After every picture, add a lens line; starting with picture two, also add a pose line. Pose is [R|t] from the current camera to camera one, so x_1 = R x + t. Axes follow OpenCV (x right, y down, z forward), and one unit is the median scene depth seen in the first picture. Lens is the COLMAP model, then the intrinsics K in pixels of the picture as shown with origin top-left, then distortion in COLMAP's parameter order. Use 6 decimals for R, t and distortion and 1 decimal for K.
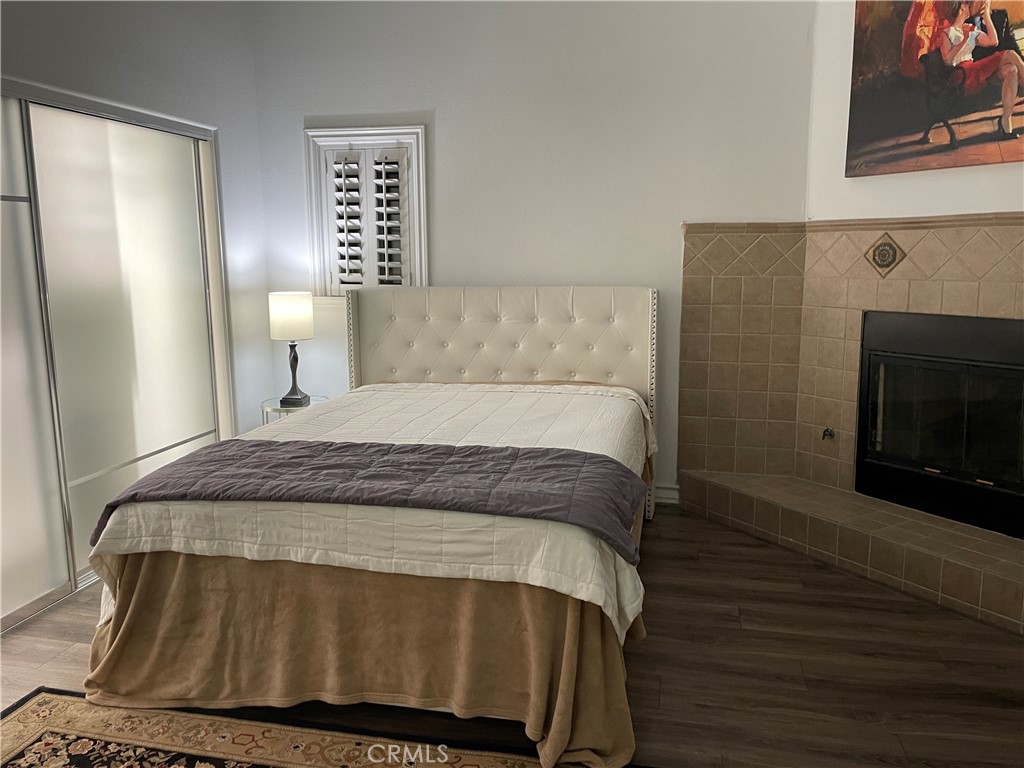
lens RADIAL K [[782.1, 0, 512.2], [0, 782.1, 369.2], [0, 0, 1]] dist [0.090920, -0.110104]
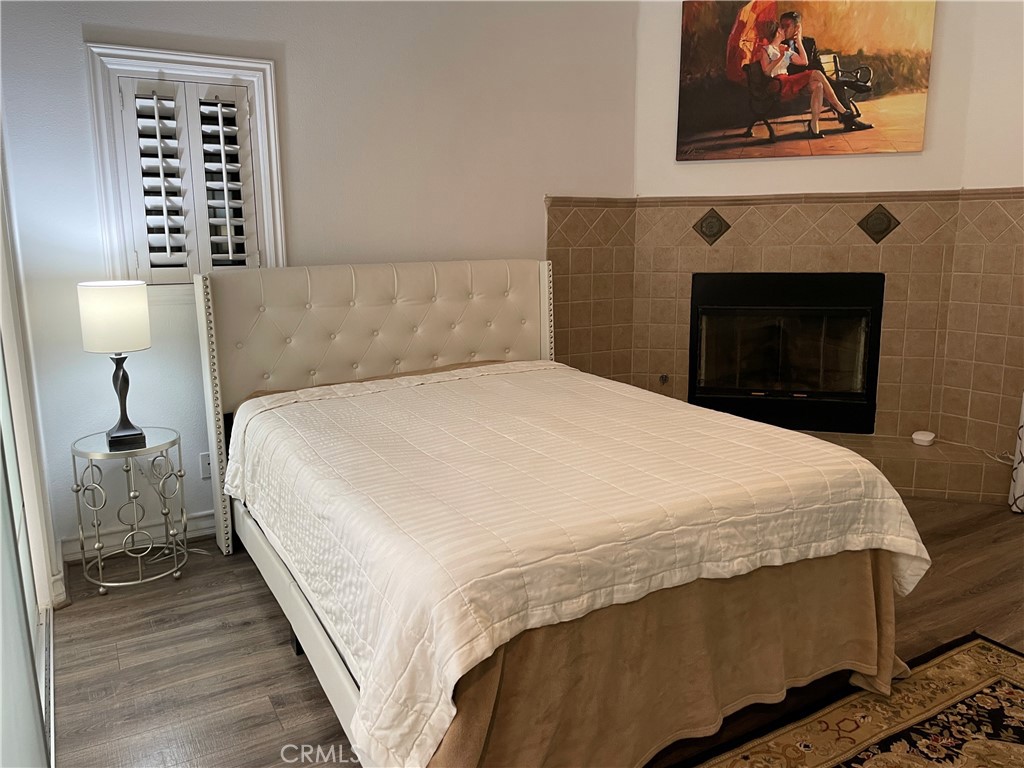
lens RADIAL K [[782.1, 0, 512.2], [0, 782.1, 369.2], [0, 0, 1]] dist [0.090920, -0.110104]
pose [[0.734138, -0.122607, 0.667839, -0.651165], [0.104114, 0.992257, 0.067716, -0.043272], [-0.670971, 0.019819, 0.741219, 0.336335]]
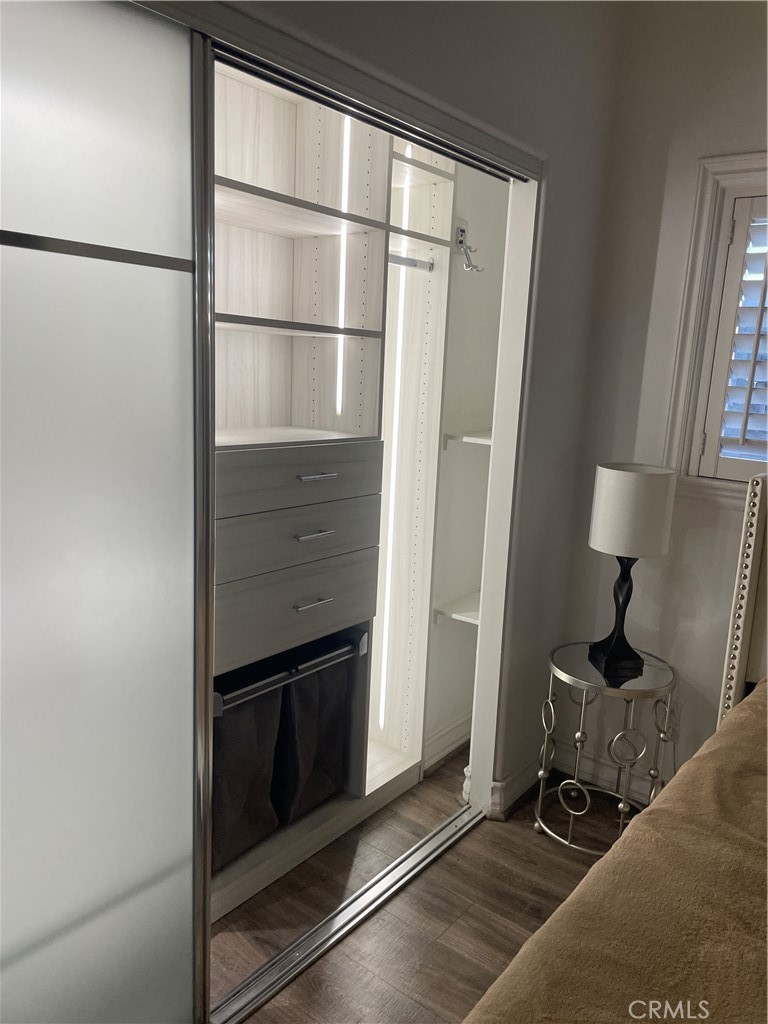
lens RADIAL K [[765.4, 0, 385.8], [0, 765.4, 521.9], [0, 0, 1]] dist [0.060355, -0.109343]
pose [[0.901660, 0.132455, -0.411661, -0.280001], [-0.116082, 0.991133, 0.064651, -0.099529], [0.416574, -0.010506, 0.909041, 0.600106]]
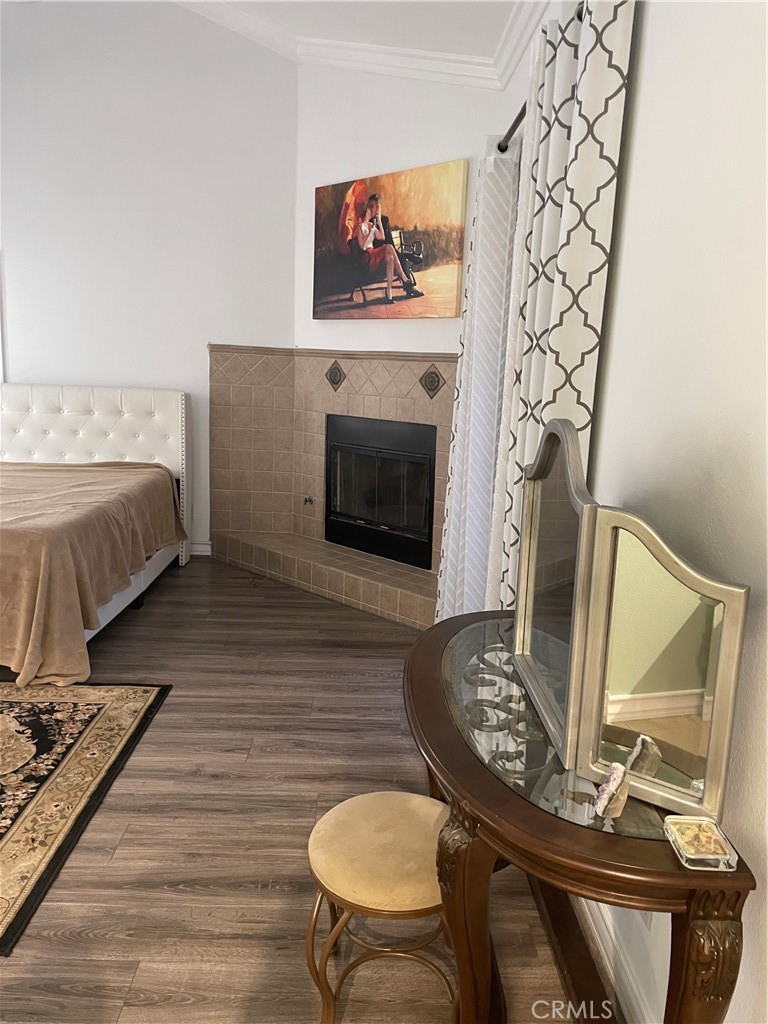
lens RADIAL K [[775.0, 0, 381.4], [0, 775.0, 509.7], [0, 0, 1]] dist [0.097090, -0.121781]
pose [[0.972064, -0.000918, 0.234715, 0.235294], [-0.010243, 0.998874, 0.046332, 0.037941], [-0.234493, -0.047442, 0.970959, -0.451490]]
